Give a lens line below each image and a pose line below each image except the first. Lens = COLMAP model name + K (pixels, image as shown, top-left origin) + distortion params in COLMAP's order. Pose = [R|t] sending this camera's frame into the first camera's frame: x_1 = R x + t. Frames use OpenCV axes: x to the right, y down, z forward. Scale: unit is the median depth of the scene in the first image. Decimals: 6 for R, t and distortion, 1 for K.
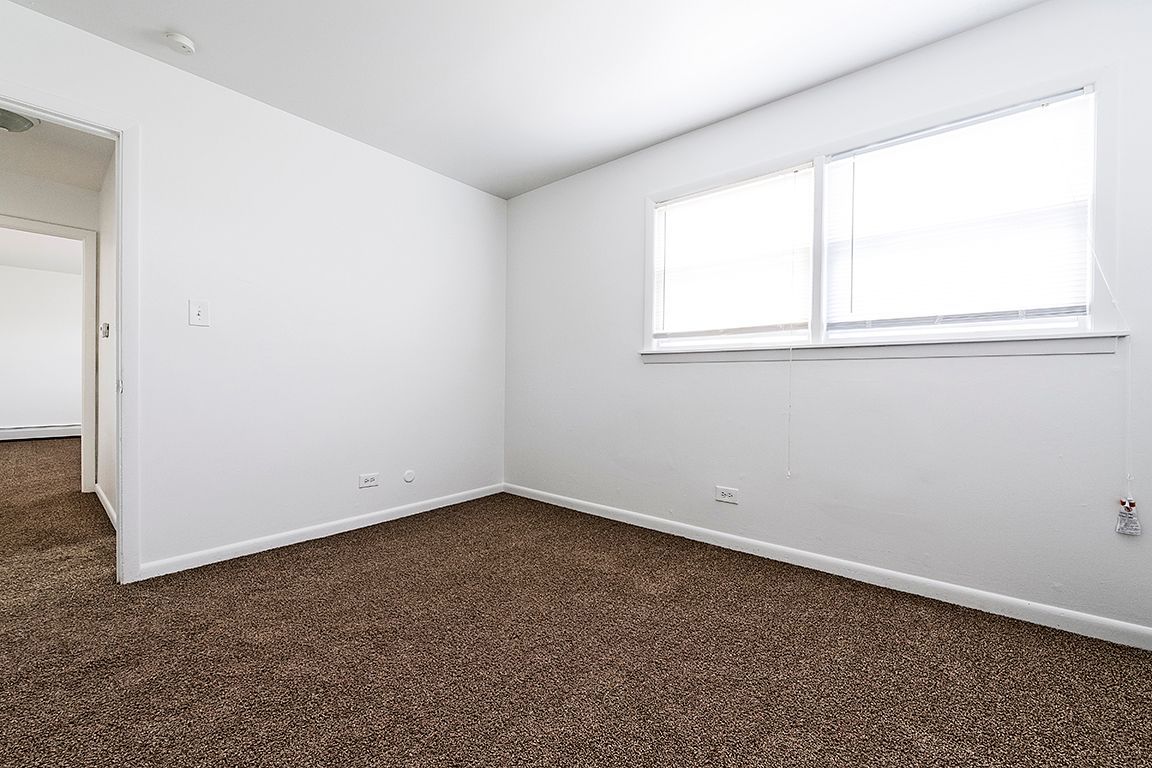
lens RADIAL K [[450.7, 0, 567.3], [0, 450.7, 383.2], [0, 0, 1]] dist [-0.003722, -0.001207]
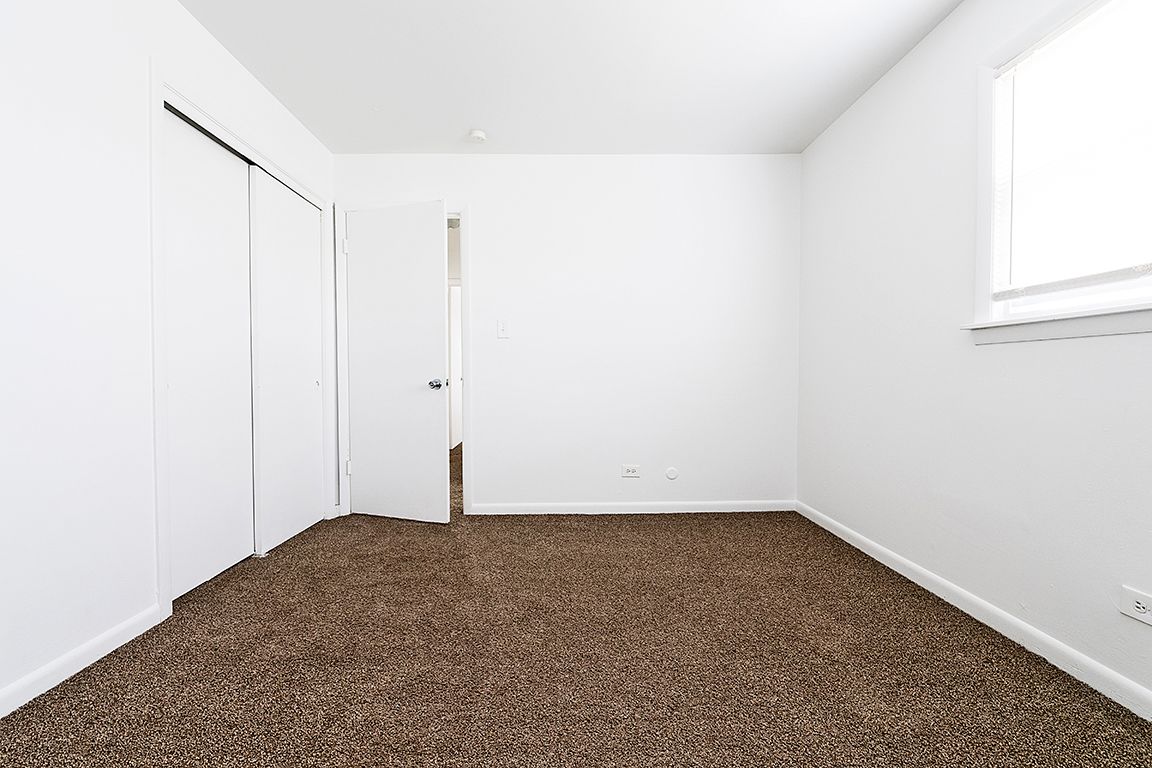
lens RADIAL K [[450.7, 0, 575.5], [0, 450.7, 382.4], [0, 0, 1]] dist [-0.003722, -0.001207]
pose [[0.660678, 0.000751, -0.750669, 0.317220], [0.003594, 0.999985, 0.004163, 0.002664], [0.750661, -0.005448, 0.660665, 0.240463]]
